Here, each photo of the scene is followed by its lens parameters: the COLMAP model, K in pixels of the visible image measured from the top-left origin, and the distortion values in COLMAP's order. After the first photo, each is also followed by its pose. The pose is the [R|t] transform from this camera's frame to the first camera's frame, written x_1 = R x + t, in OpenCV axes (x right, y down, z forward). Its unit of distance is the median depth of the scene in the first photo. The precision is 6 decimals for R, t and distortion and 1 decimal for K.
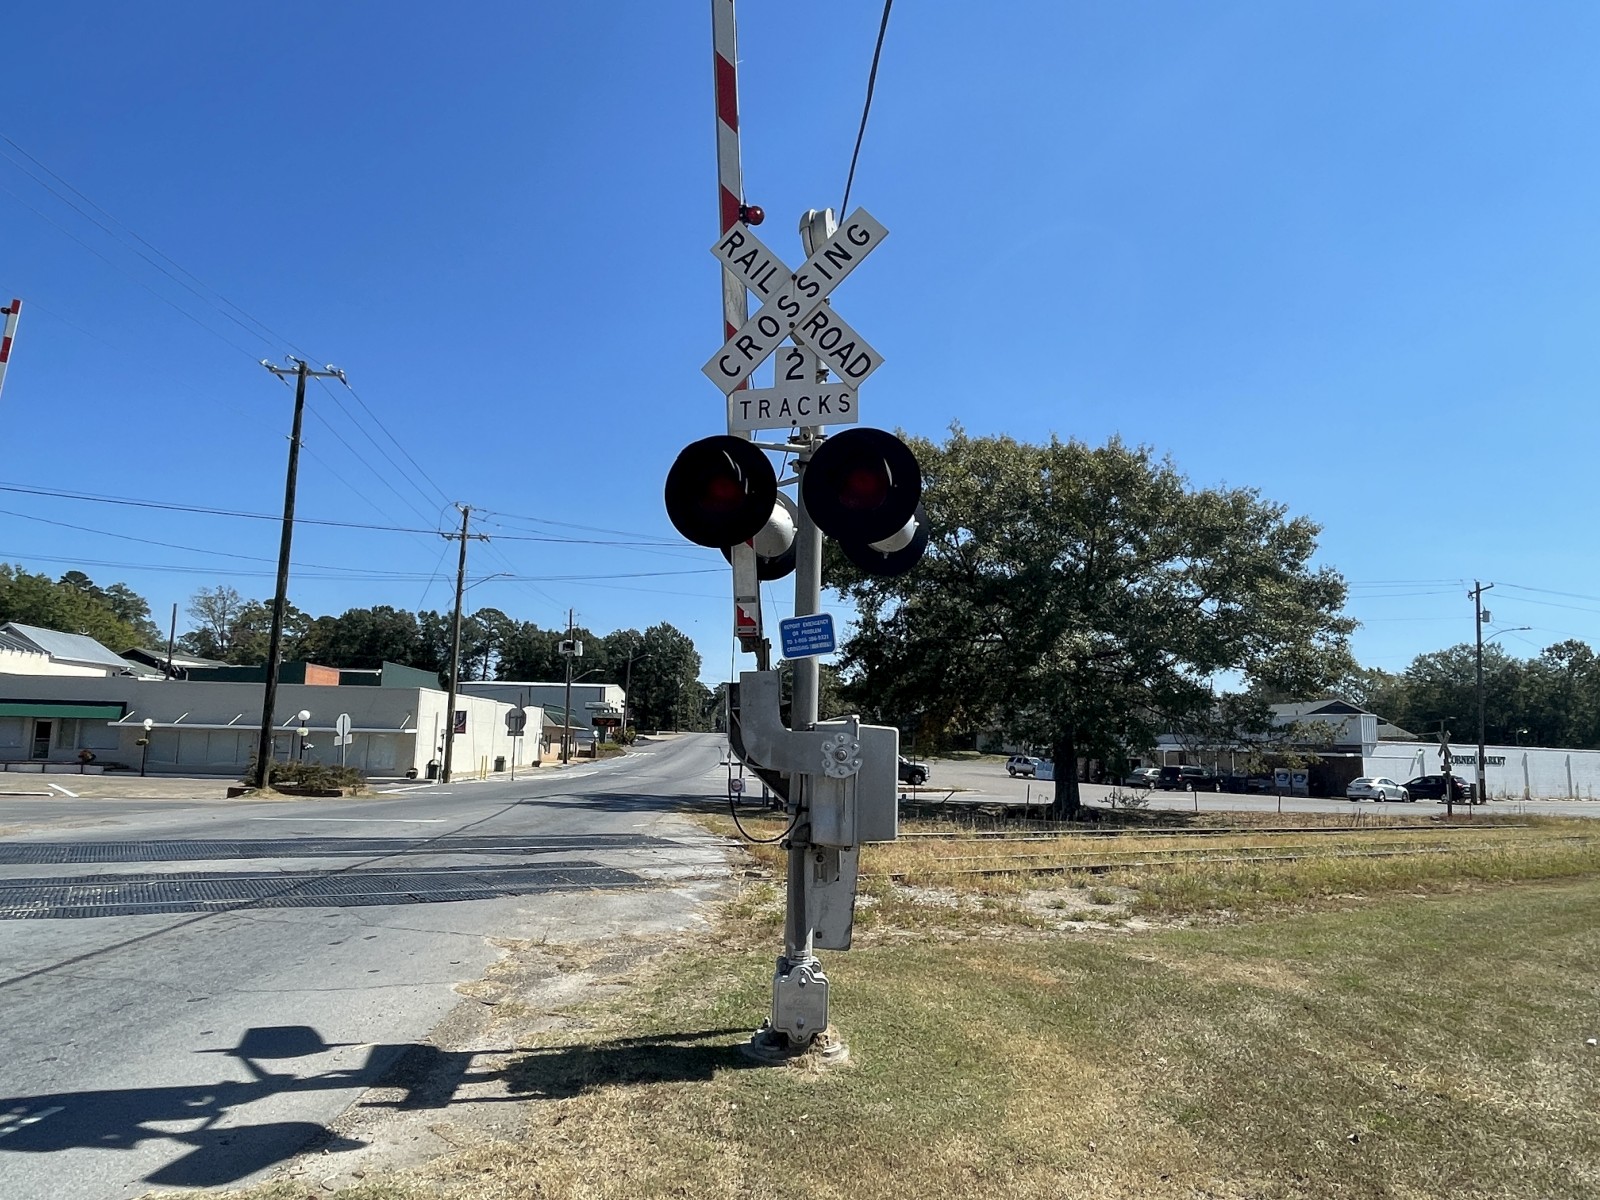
lens RADIAL K [[1028.5, 0, 801.0], [0, 1028.5, 600.1], [0, 0, 1]] dist [0.000813, 0.000247]
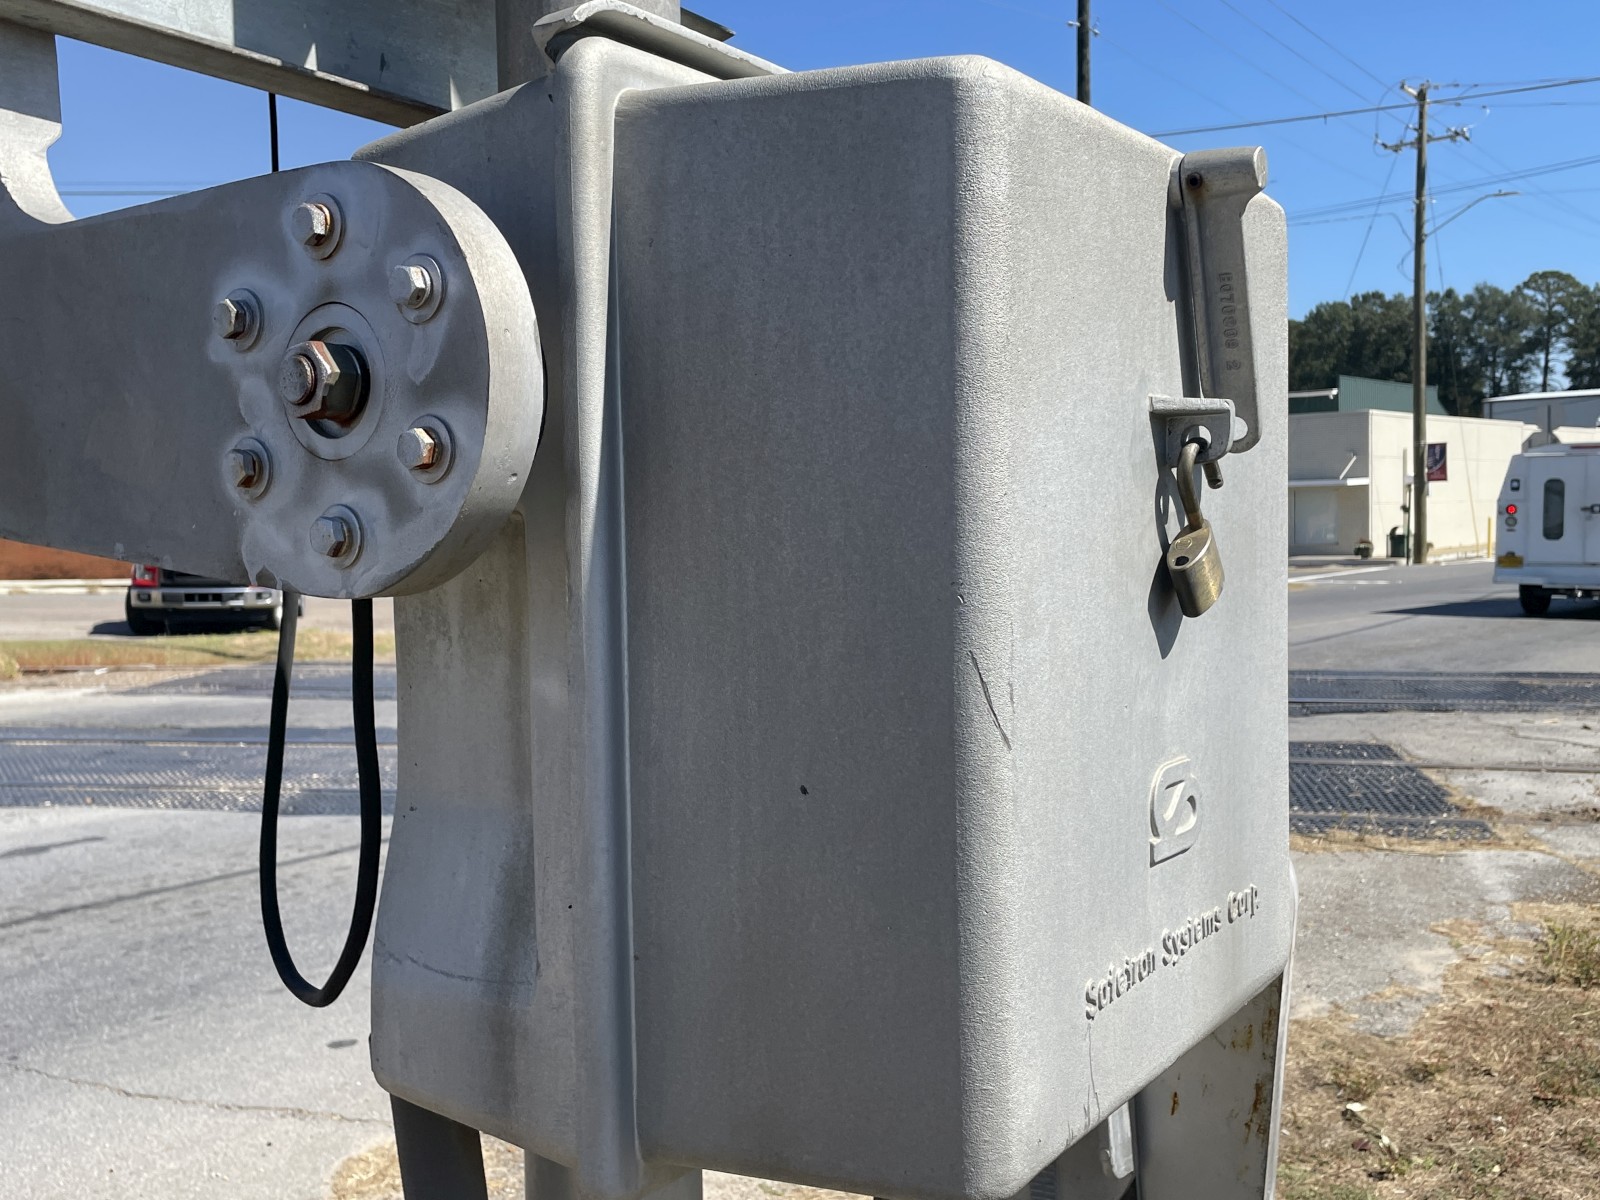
lens RADIAL K [[1533.0, 0, 799.0], [0, 1533.0, 596.1], [0, 0, 1]] dist [0.012685, 0.000000]
pose [[0.716249, -0.002405, -0.697841, 0.057962], [0.139694, 0.980248, 0.140001, 0.050779], [0.683720, -0.197759, 0.702437, 0.298501]]
